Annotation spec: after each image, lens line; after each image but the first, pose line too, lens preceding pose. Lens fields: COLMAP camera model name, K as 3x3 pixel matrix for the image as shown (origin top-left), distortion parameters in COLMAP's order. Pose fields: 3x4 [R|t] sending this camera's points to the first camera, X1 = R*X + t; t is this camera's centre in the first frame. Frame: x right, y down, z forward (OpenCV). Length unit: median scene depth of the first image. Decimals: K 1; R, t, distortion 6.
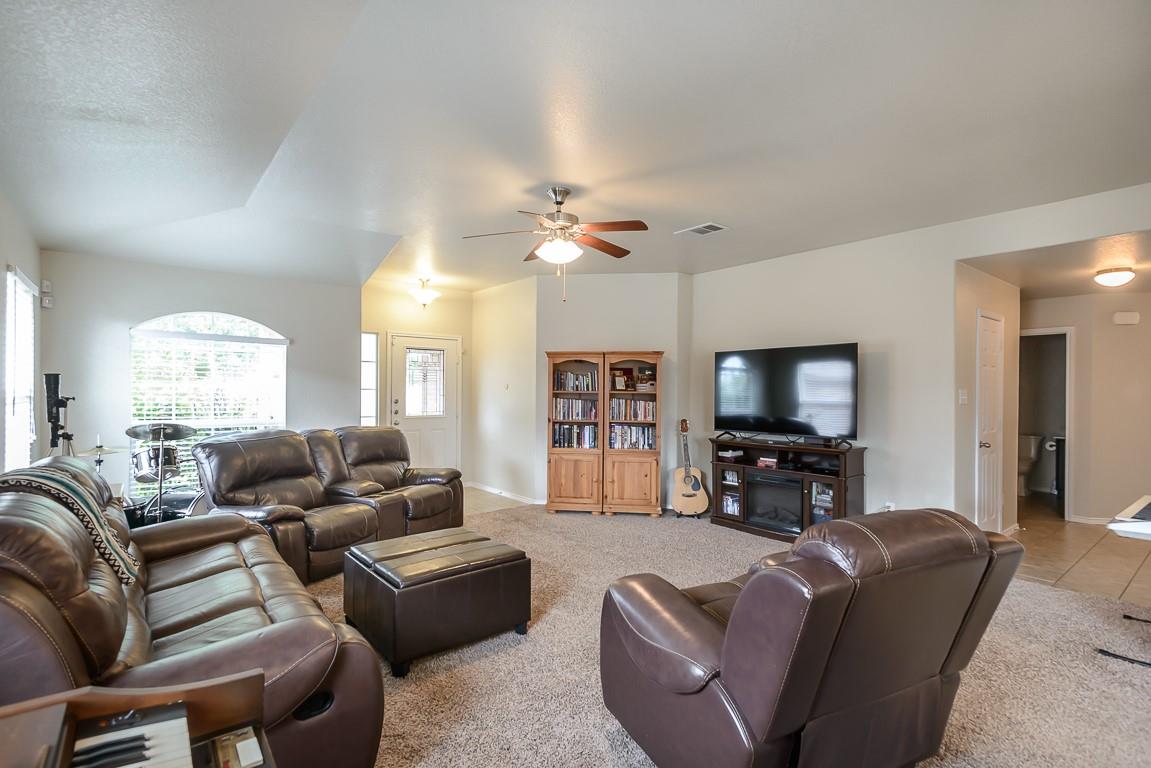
lens RADIAL K [[541.5, 0, 577.1], [0, 541.5, 393.9], [0, 0, 1]] dist [0.017889, 0.000143]
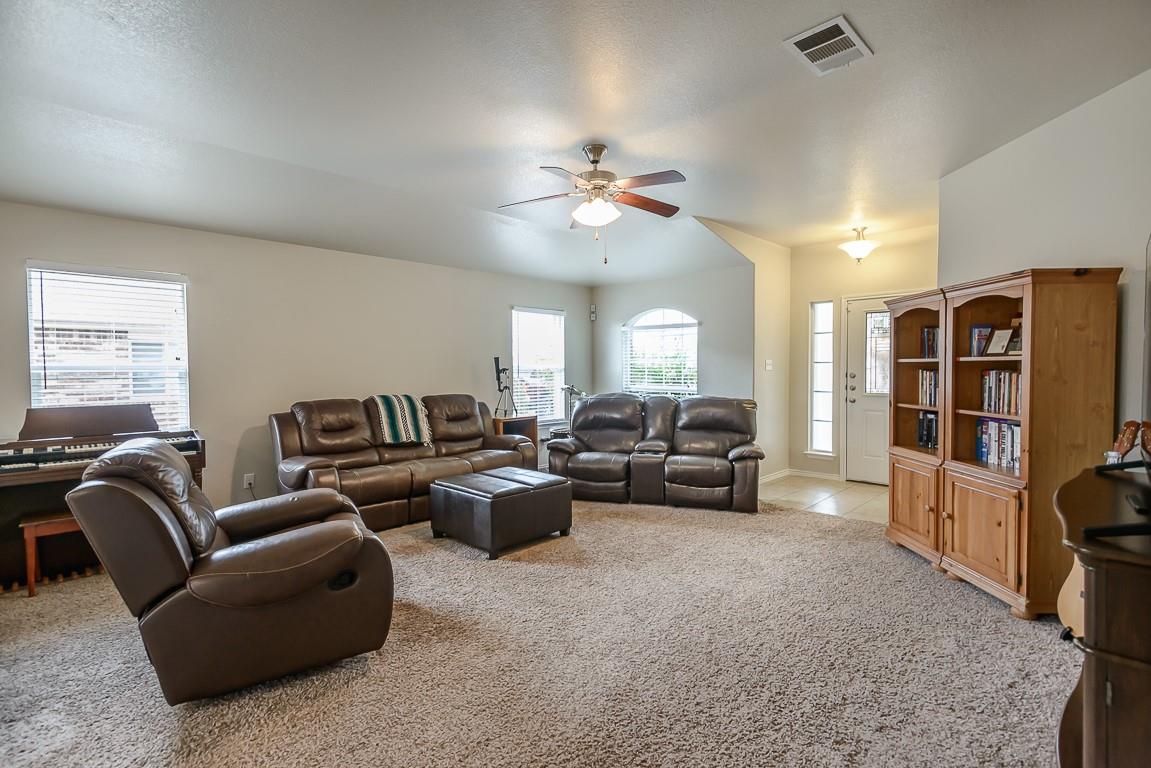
lens RADIAL K [[537.3, 0, 575.5], [0, 537.3, 384.0], [0, 0, 1]] dist [0.012887, -0.000200]
pose [[0.105805, 0.022228, -0.994138, 0.624653], [-0.002352, 0.999753, 0.022103, 0.011654], [0.994384, -0.000001, 0.105831, 0.596280]]
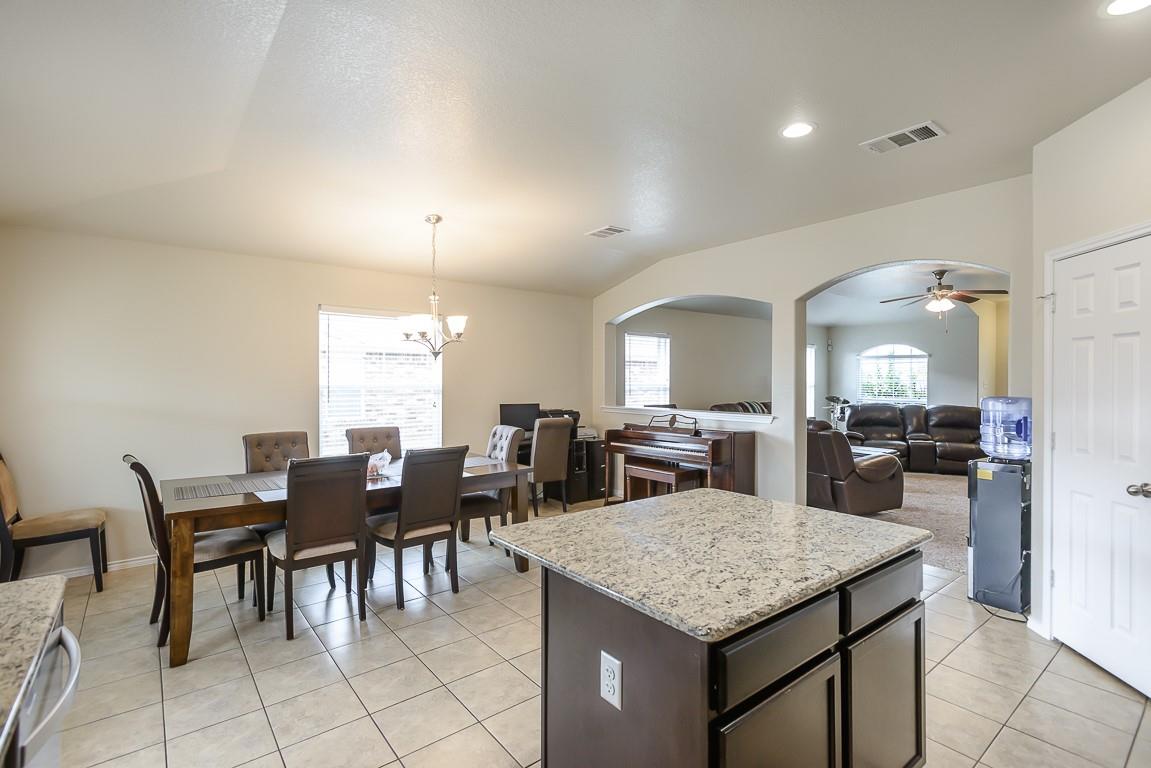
lens RADIAL K [[533.9, 0, 559.9], [0, 533.9, 383.0], [0, 0, 1]] dist [0.001979, 0.000087]
pose [[-0.025488, 0.000909, -0.999675, 1.205342], [-0.007236, 0.999973, 0.001094, -0.001026], [0.999649, 0.007261, -0.025480, -0.136882]]
